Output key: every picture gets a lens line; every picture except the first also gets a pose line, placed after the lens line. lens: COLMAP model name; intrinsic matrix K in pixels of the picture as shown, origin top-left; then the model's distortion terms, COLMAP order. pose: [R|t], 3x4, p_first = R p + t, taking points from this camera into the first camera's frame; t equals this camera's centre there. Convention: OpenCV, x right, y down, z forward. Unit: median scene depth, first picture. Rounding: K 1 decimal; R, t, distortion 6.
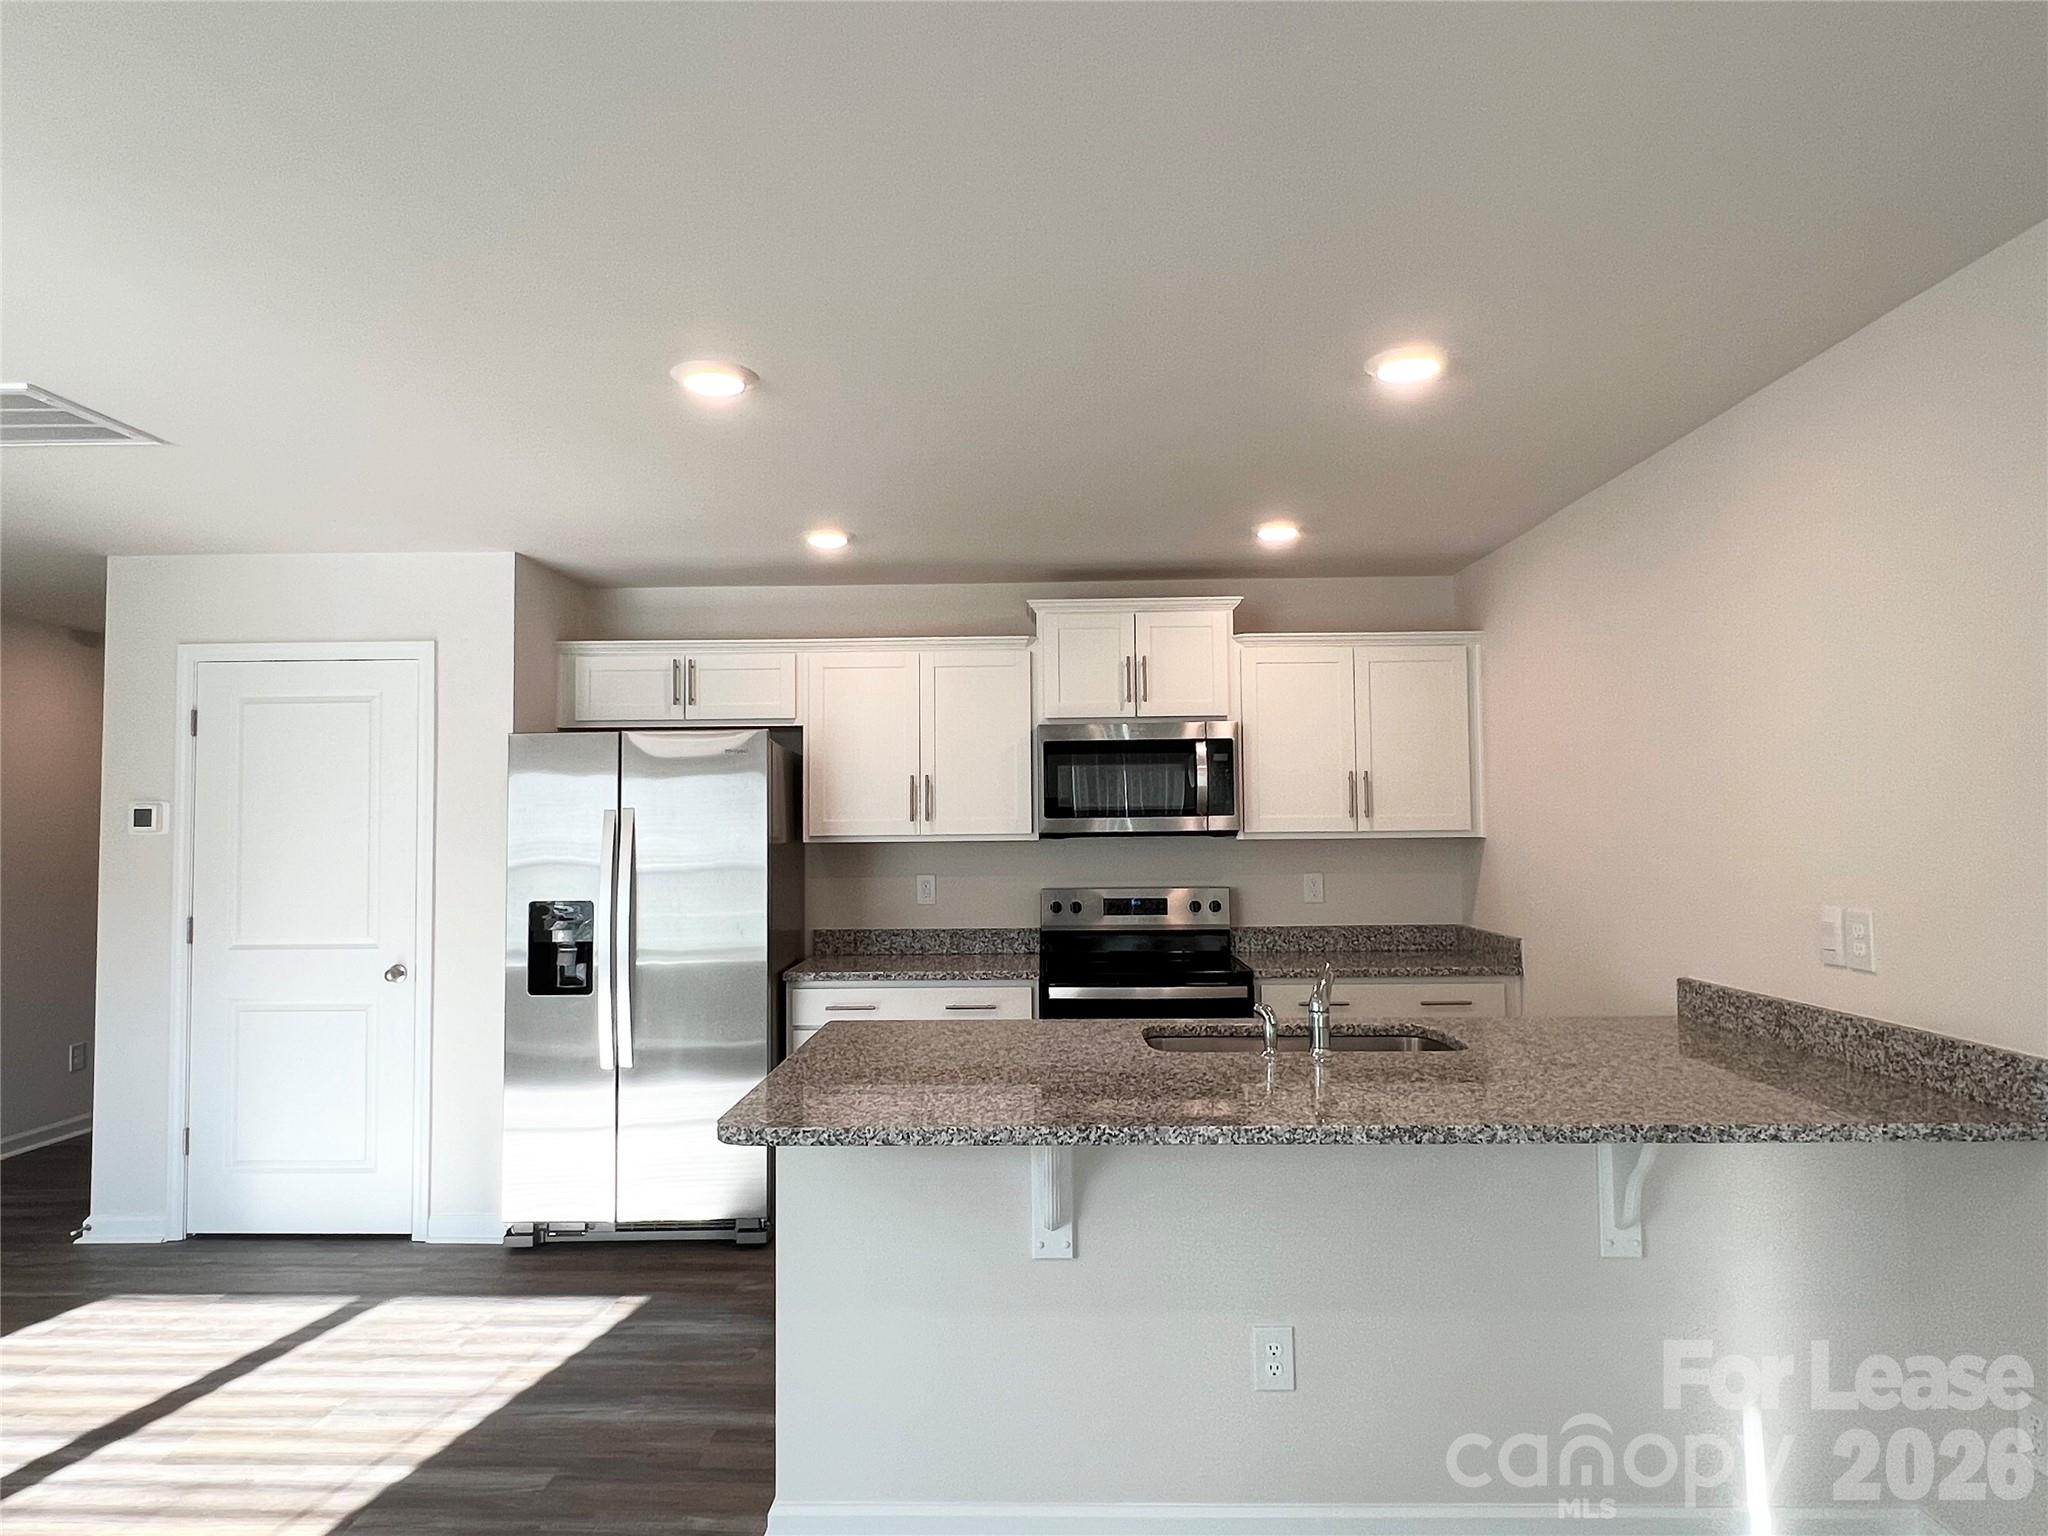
lens RADIAL K [[1271.6, 0, 1024.0], [0, 1271.6, 768.0], [0, 0, 1]] dist [0.001124, 0.001430]
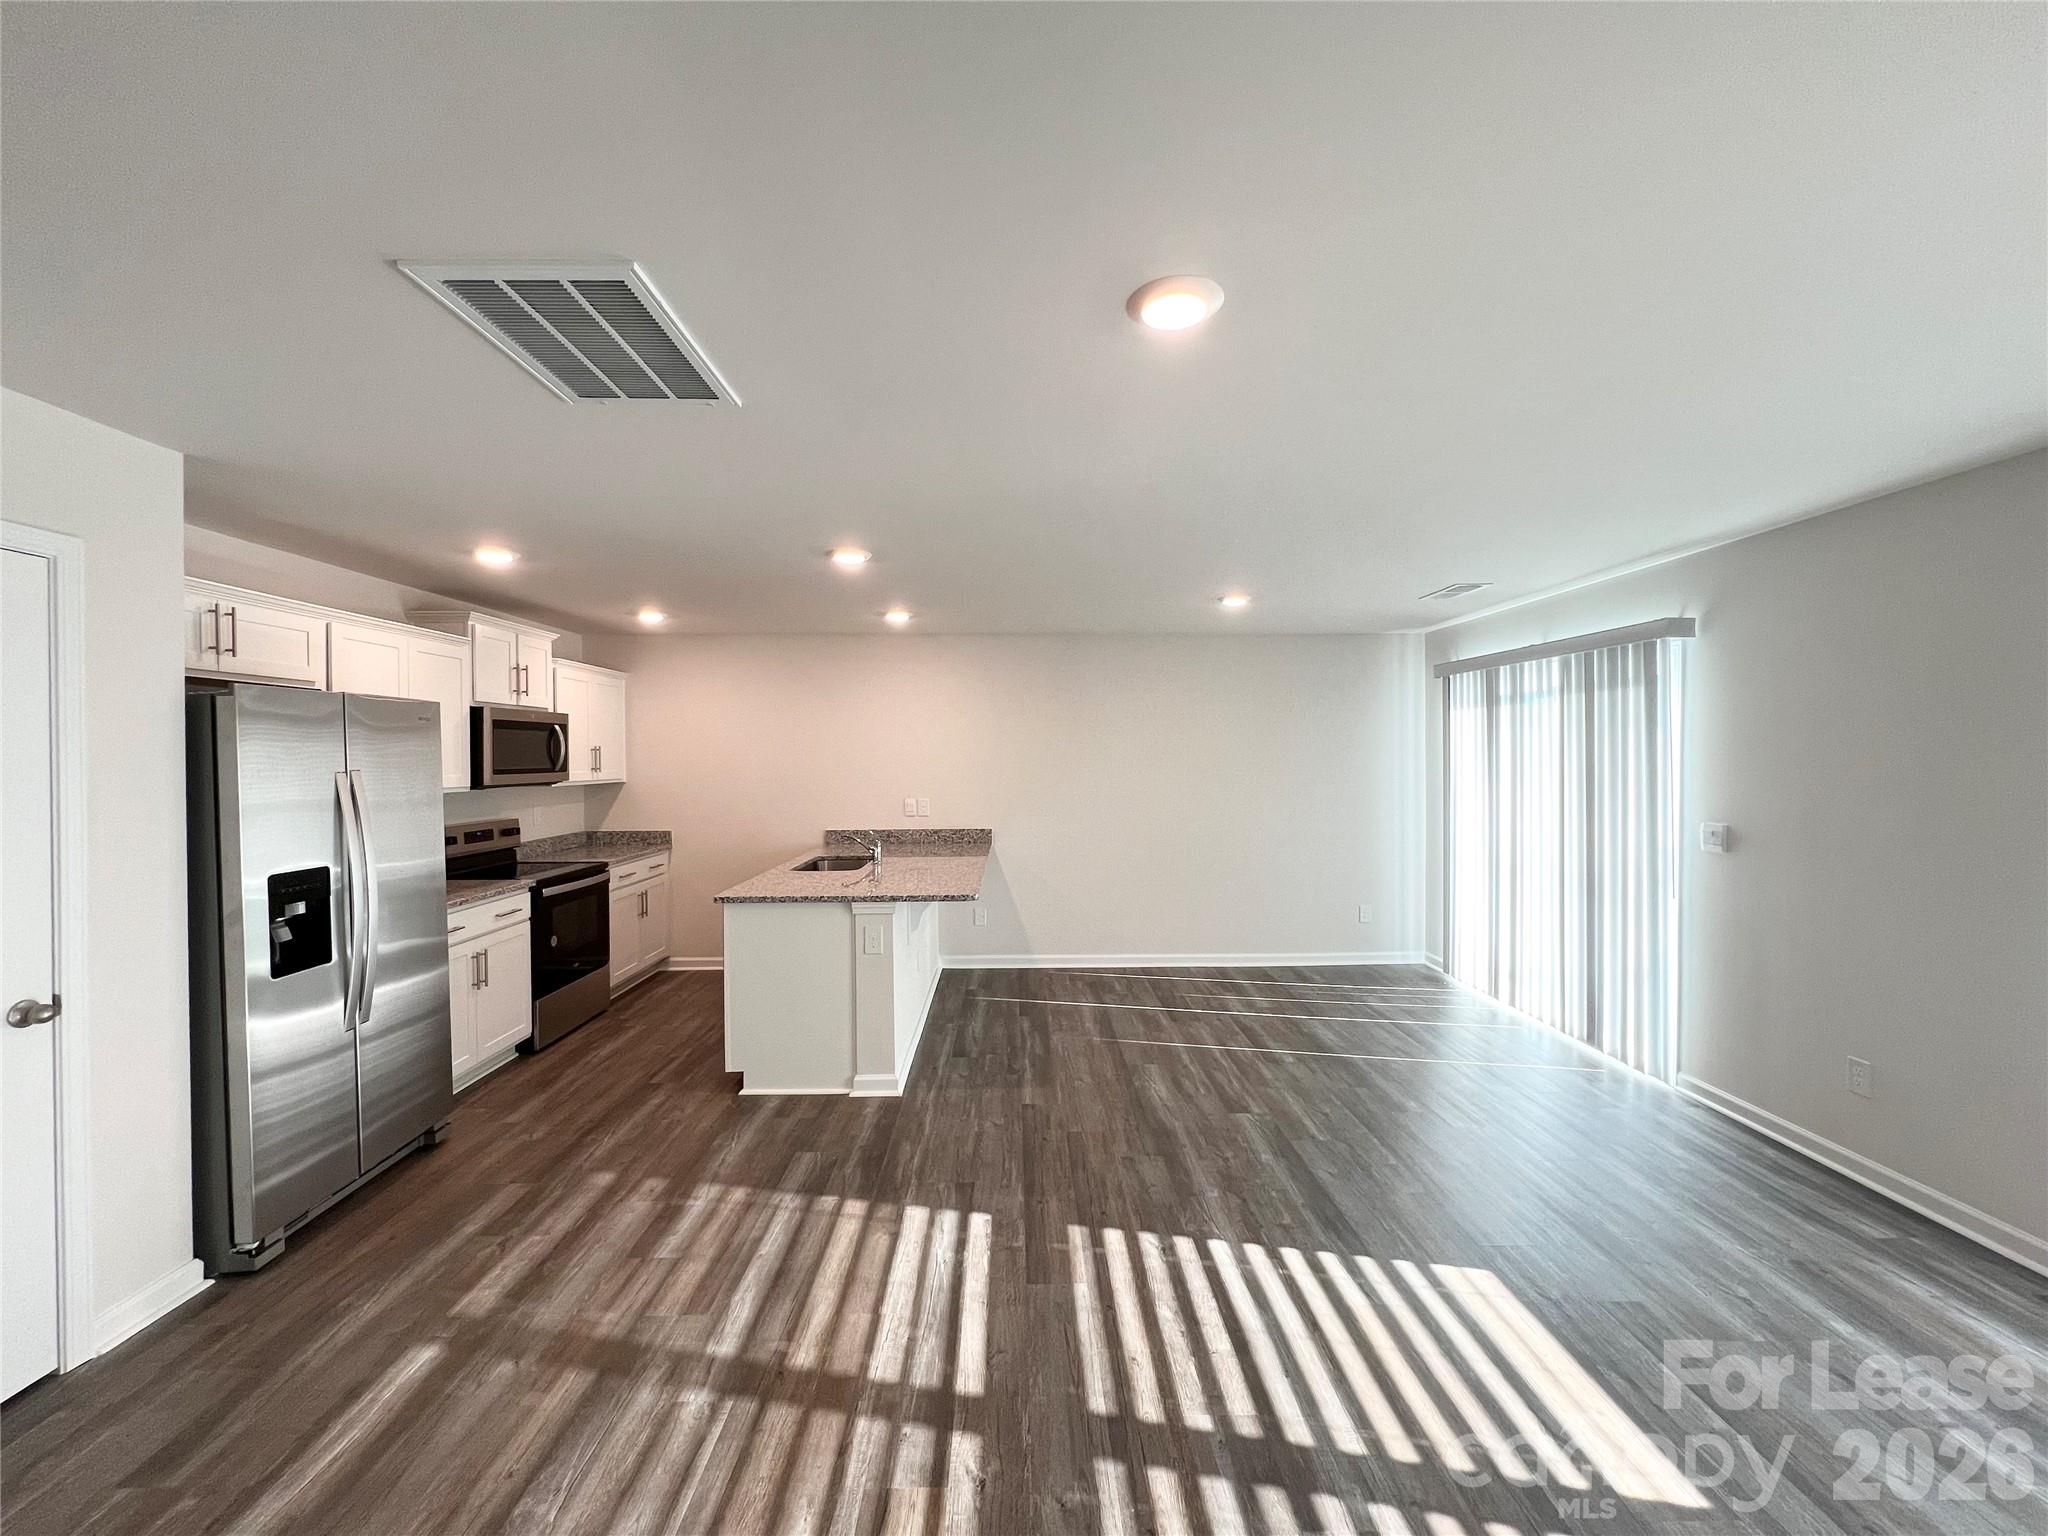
lens RADIAL K [[808.5, 0, 1024.0], [0, 808.5, 768.0], [0, 0, 1]] dist [0.001430, 0.000307]
pose [[-0.044044, -0.003747, 0.999023, -0.985482], [-0.042858, 0.999079, 0.001858, 0.005650], [-0.998110, -0.042734, -0.044164, 0.506407]]
